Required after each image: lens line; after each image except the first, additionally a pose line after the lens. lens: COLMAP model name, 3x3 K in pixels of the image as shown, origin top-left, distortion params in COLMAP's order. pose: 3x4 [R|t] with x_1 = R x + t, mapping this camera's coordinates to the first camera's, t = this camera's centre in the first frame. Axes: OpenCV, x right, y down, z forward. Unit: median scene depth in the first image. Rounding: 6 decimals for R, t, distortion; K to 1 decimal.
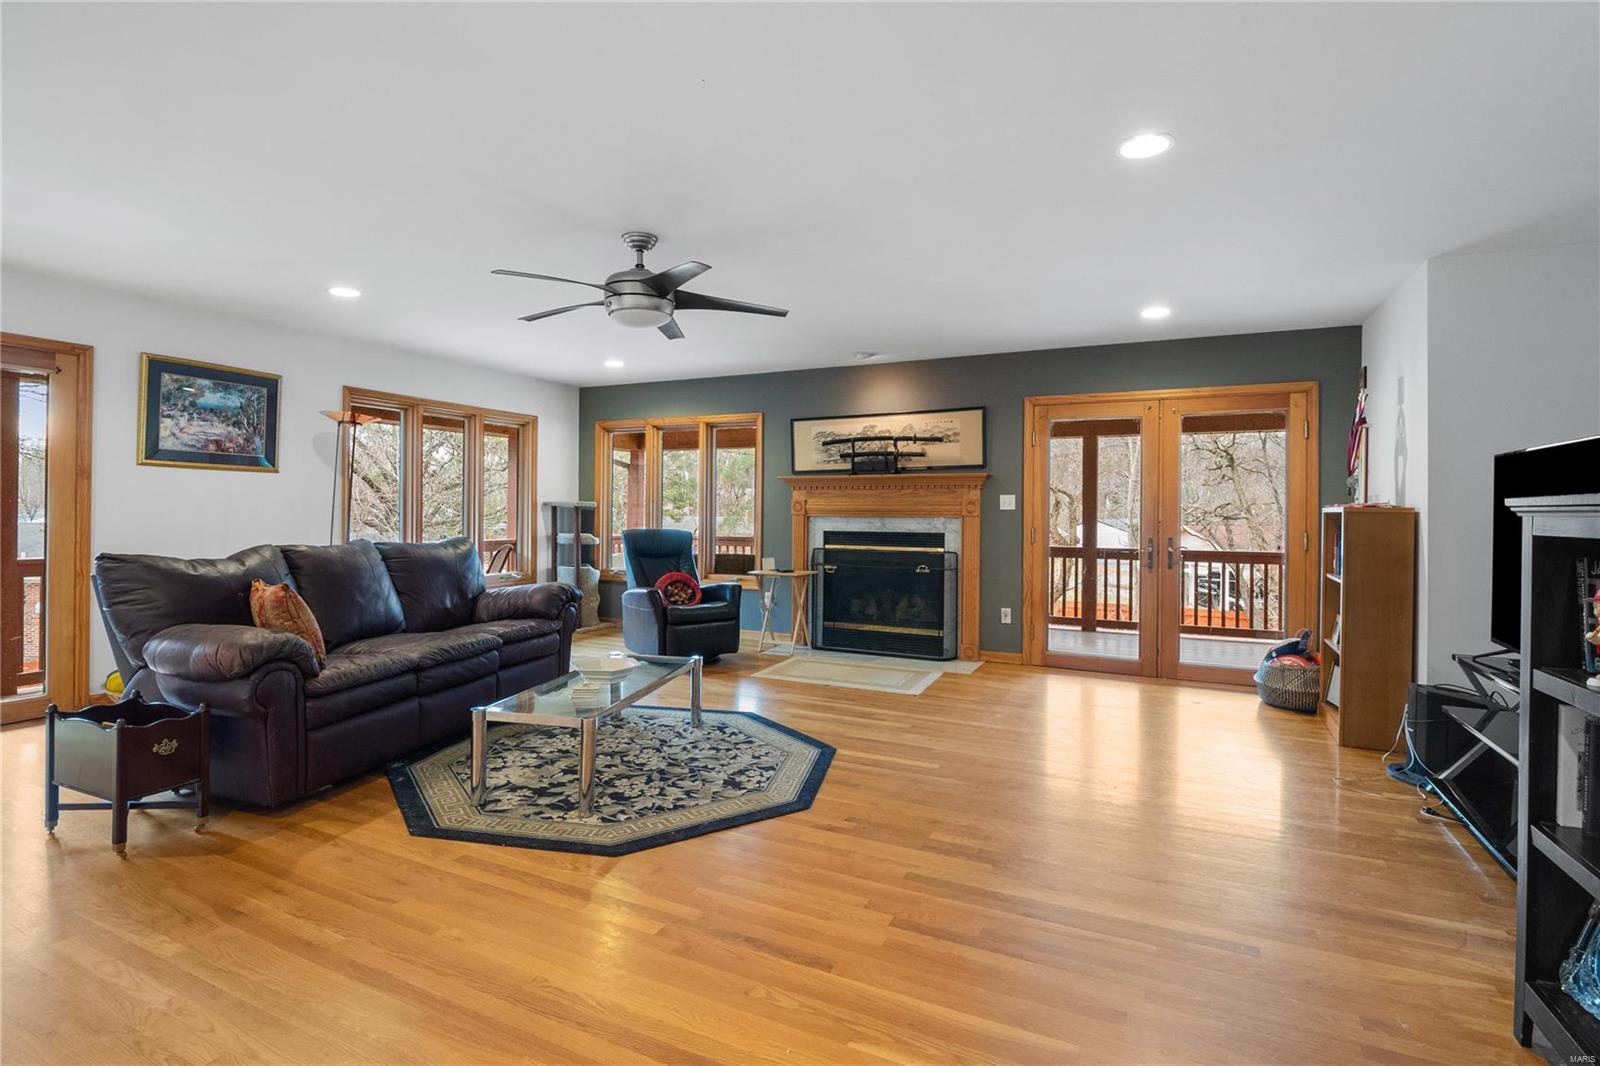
lens RADIAL K [[760.2, 0, 801.3], [0, 760.2, 522.0], [0, 0, 1]] dist [-0.009148, -0.001325]
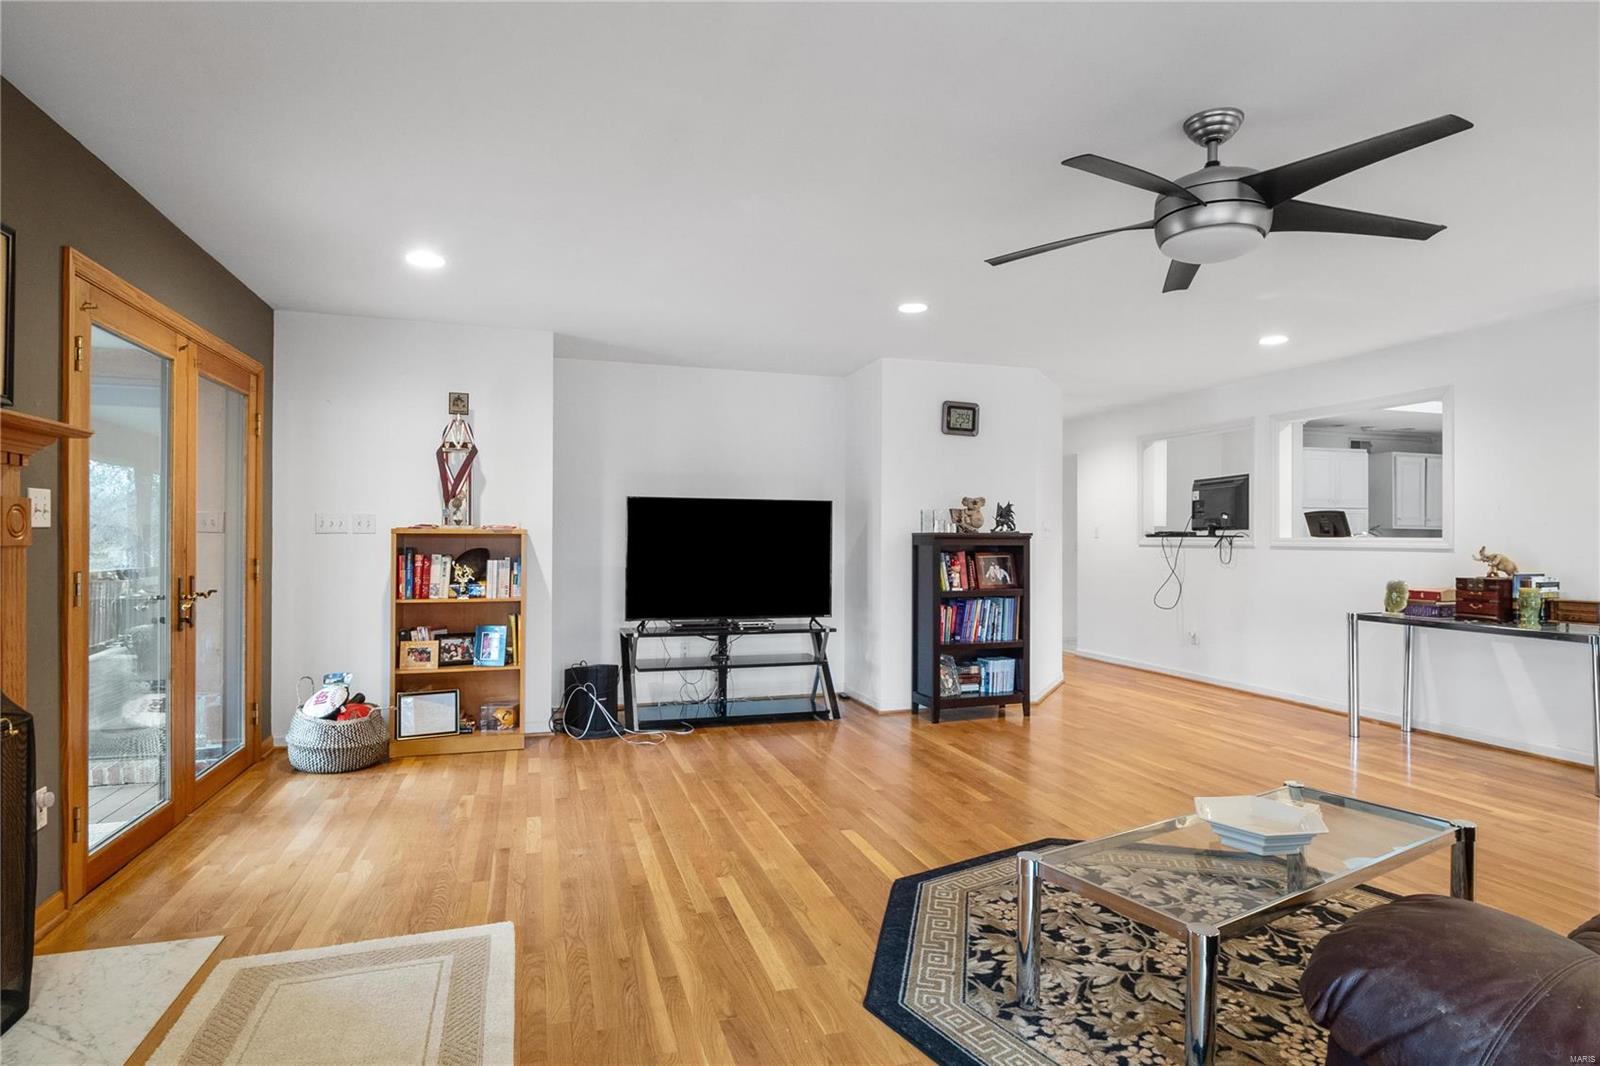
lens RADIAL K [[842.3, 0, 807.2], [0, 842.3, 527.3], [0, 0, 1]] dist [-0.000097, -0.000669]
pose [[-0.685791, -0.001682, 0.727797, -0.489535], [-0.001495, 0.999998, 0.000902, -0.027565], [-0.727797, -0.000469, -0.685792, 1.688962]]
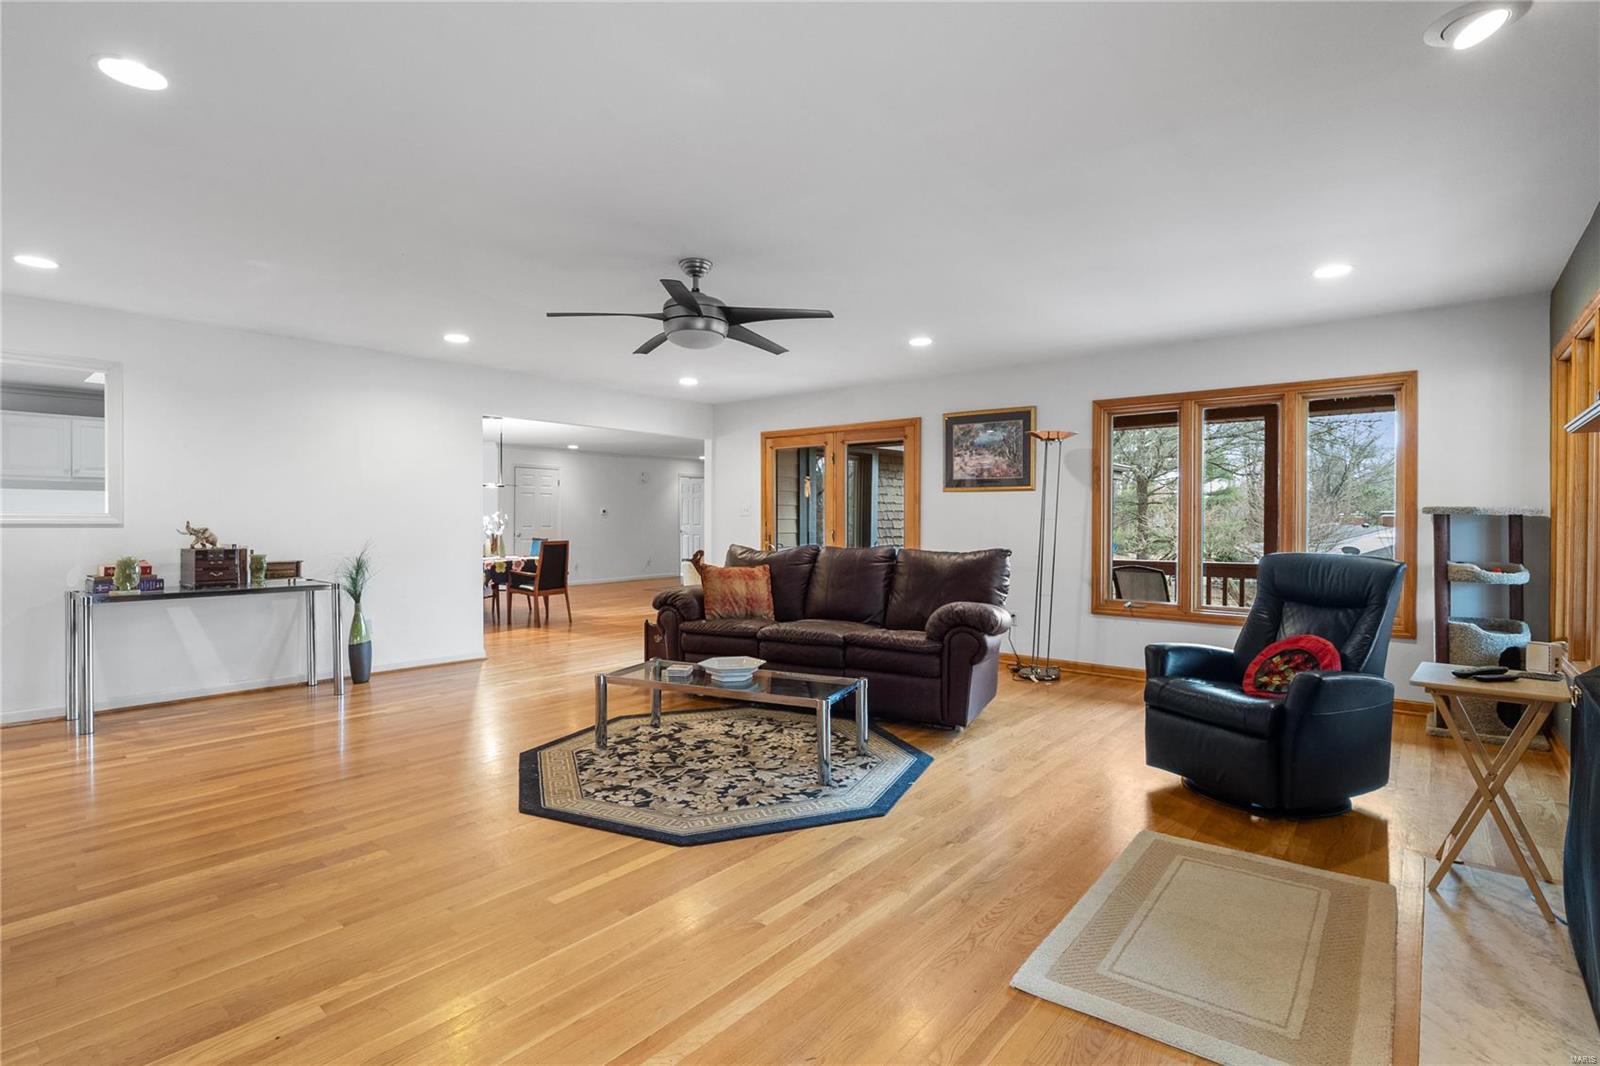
lens RADIAL K [[760.2, 0, 801.3], [0, 760.2, 522.0], [0, 0, 1]] dist [-0.009148, -0.001325]
pose [[-0.241129, -0.008050, -0.970460, 0.764049], [-0.015844, 0.999865, -0.004358, -0.007894], [0.970364, 0.014325, -0.241224, 1.358139]]
